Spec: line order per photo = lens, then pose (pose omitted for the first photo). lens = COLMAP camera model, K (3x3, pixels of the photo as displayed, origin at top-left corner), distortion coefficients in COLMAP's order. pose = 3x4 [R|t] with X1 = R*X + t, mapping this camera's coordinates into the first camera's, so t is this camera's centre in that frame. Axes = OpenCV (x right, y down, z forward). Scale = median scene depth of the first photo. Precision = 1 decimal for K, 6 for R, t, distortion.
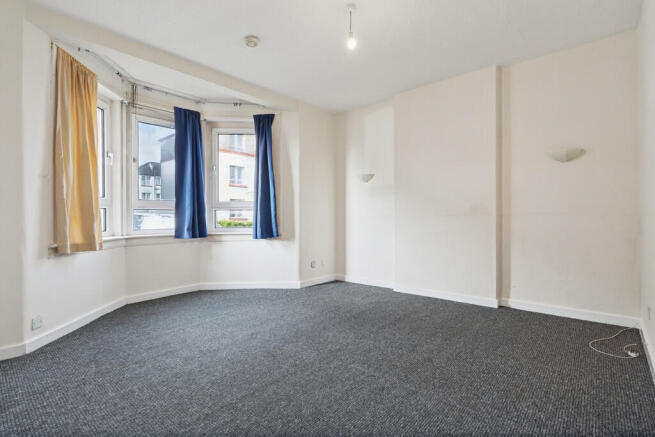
lens RADIAL K [[316.6, 0, 325.3], [0, 316.6, 218.3], [0, 0, 1]] dist [0.002271, -0.001190]
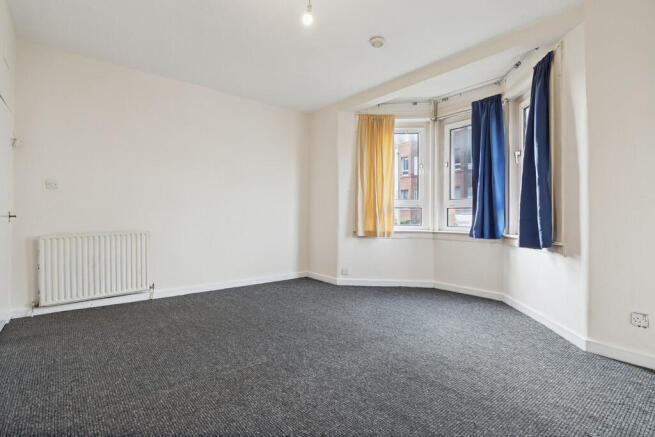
lens RADIAL K [[316.6, 0, 324.8], [0, 316.6, 215.9], [0, 0, 1]] dist [0.002271, -0.001190]
pose [[-0.159239, 0.007772, -0.987209, 0.625398], [-0.010022, 0.999905, 0.009489, -0.007139], [0.987189, 0.011405, -0.159146, 0.787443]]
